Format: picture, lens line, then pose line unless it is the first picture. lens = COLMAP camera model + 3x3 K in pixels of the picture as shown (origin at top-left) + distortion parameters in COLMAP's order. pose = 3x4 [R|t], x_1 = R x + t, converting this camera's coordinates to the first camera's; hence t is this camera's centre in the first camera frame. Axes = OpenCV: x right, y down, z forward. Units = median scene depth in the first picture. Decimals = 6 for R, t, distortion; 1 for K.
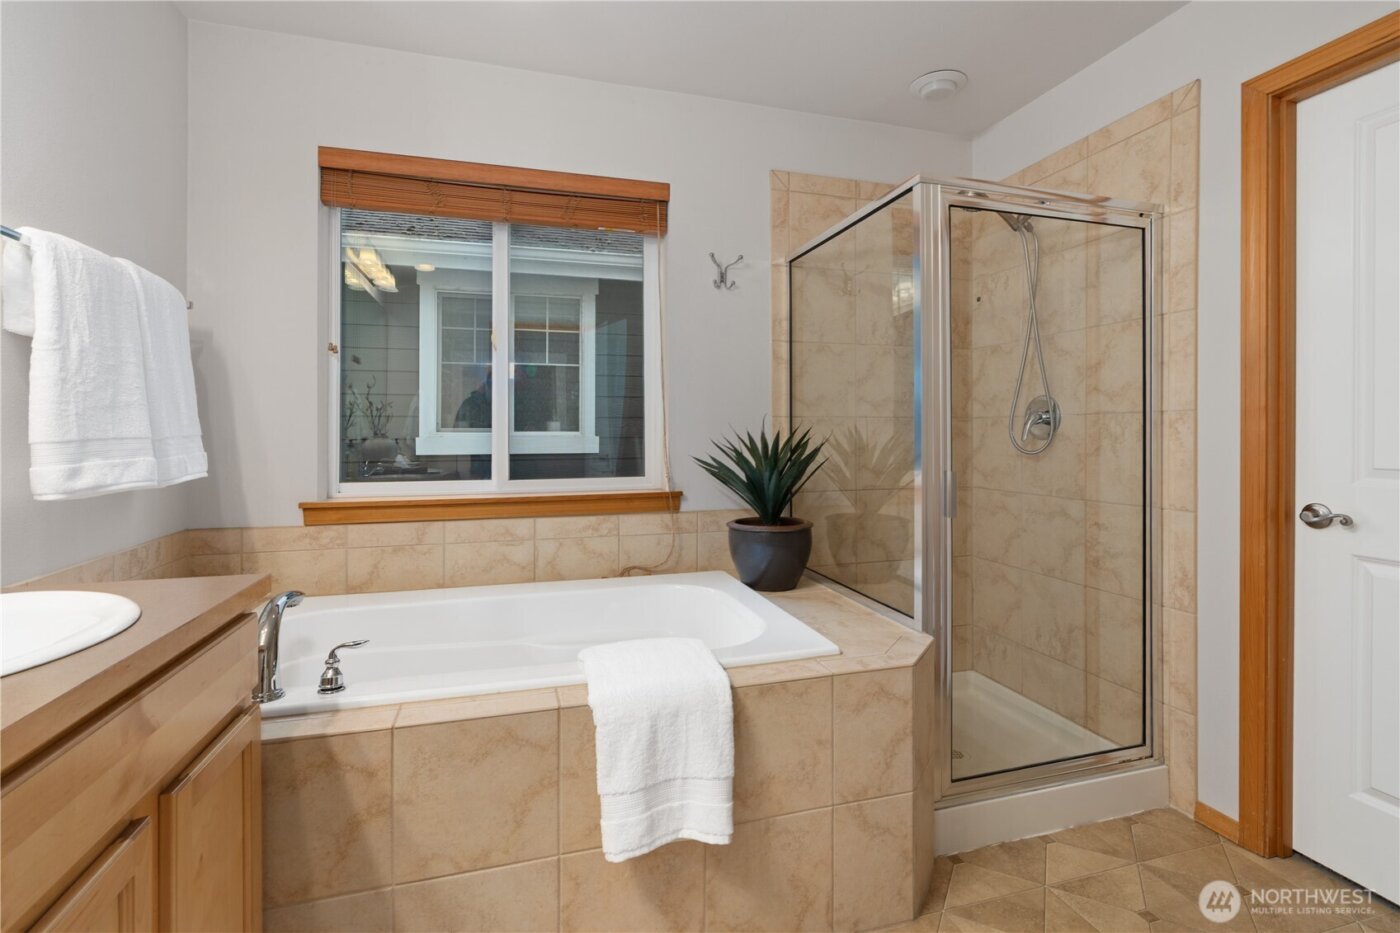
lens RADIAL K [[646.8, 0, 700.2], [0, 646.8, 435.3], [0, 0, 1]] dist [-0.005872, -0.000060]
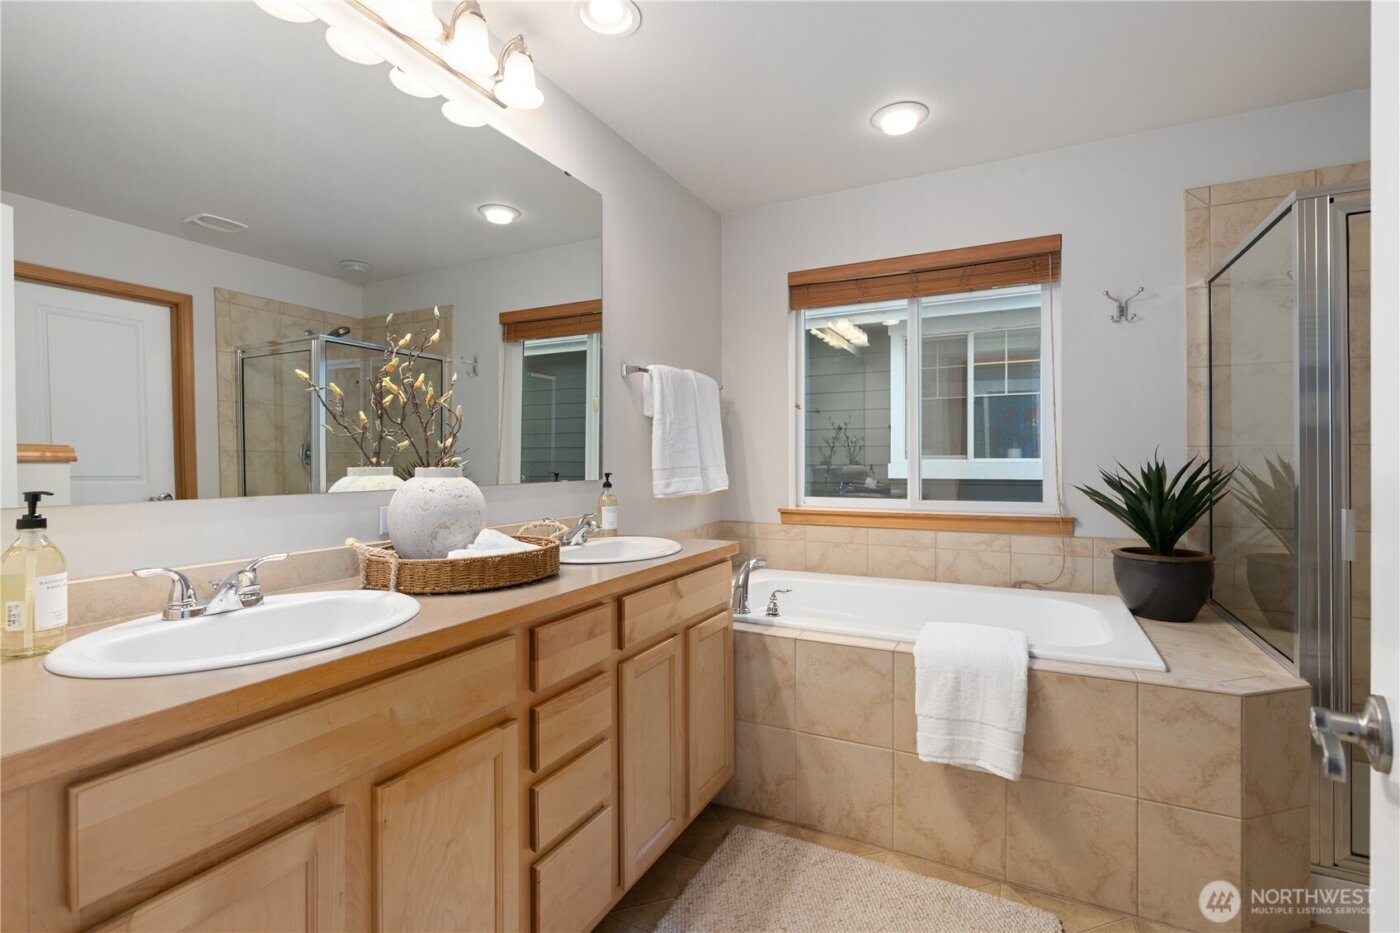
lens RADIAL K [[639.9, 0, 700.0], [0, 639.9, 466.5], [0, 0, 1]] dist [-0.000183, 0.000229]
pose [[0.724789, 0.007427, -0.688931, 0.403889], [0.001339, 0.999925, 0.012188, -0.019023], [0.688969, -0.009756, 0.724725, -0.319599]]
